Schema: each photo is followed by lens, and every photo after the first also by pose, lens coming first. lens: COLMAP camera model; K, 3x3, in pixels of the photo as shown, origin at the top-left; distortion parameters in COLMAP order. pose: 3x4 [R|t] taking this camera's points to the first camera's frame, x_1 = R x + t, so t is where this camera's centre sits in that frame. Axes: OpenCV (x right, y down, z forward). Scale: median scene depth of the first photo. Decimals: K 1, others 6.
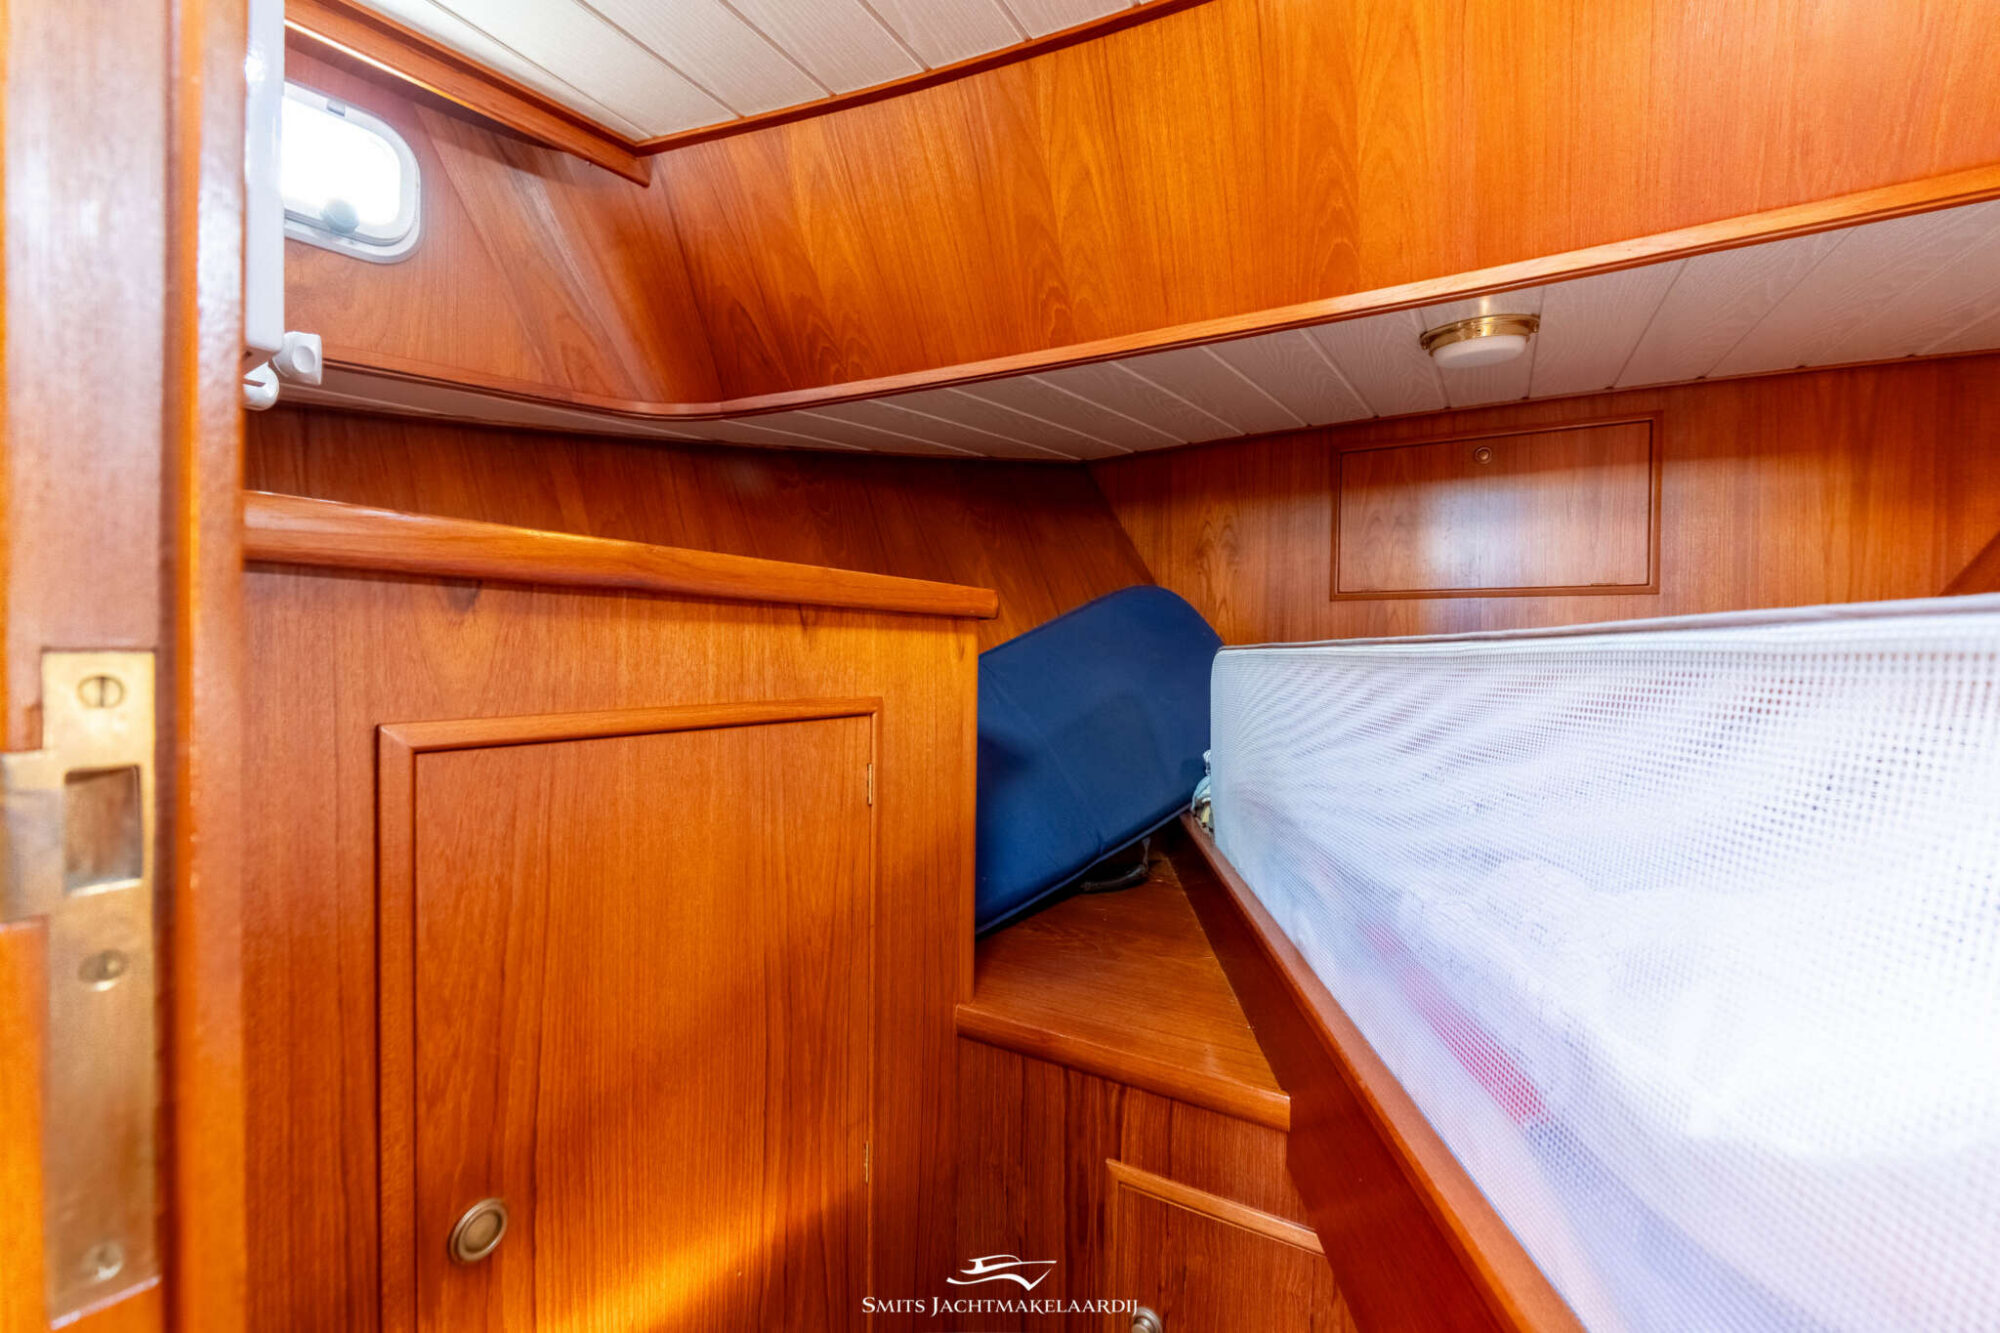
lens RADIAL K [[841.0, 0, 1005.7], [0, 841.0, 665.2], [0, 0, 1]] dist [-0.003175, -0.000278]
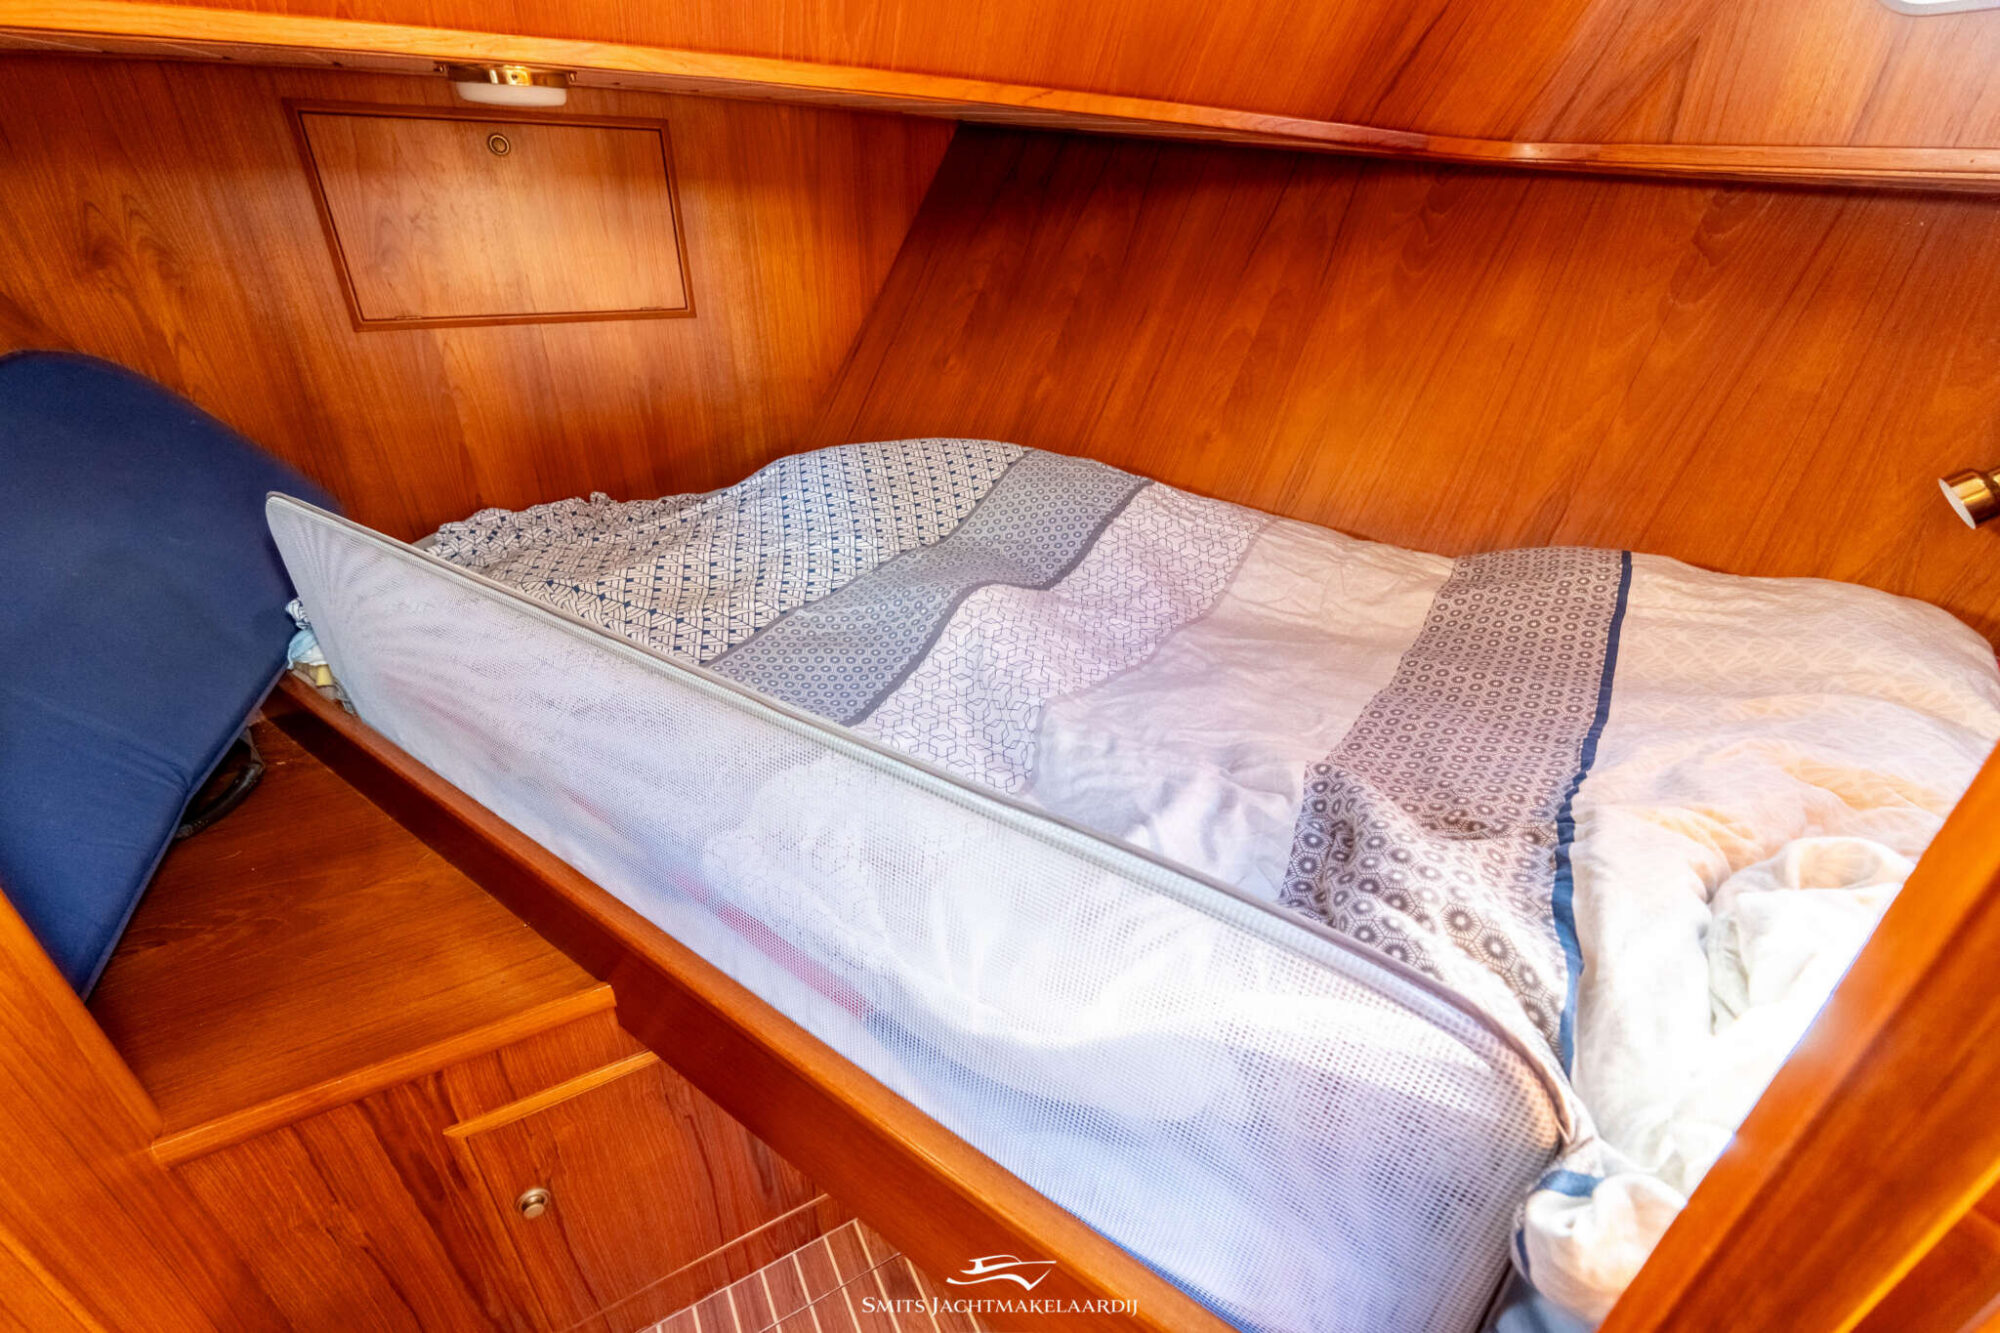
lens RADIAL K [[841.0, 0, 1003.4], [0, 841.0, 684.6], [0, 0, 1]] dist [-0.003175, -0.000278]
pose [[0.511800, -0.400117, 0.760242, -0.046241], [0.011409, 0.888011, 0.459681, -0.182777], [-0.859029, -0.226591, 0.459049, 0.051883]]
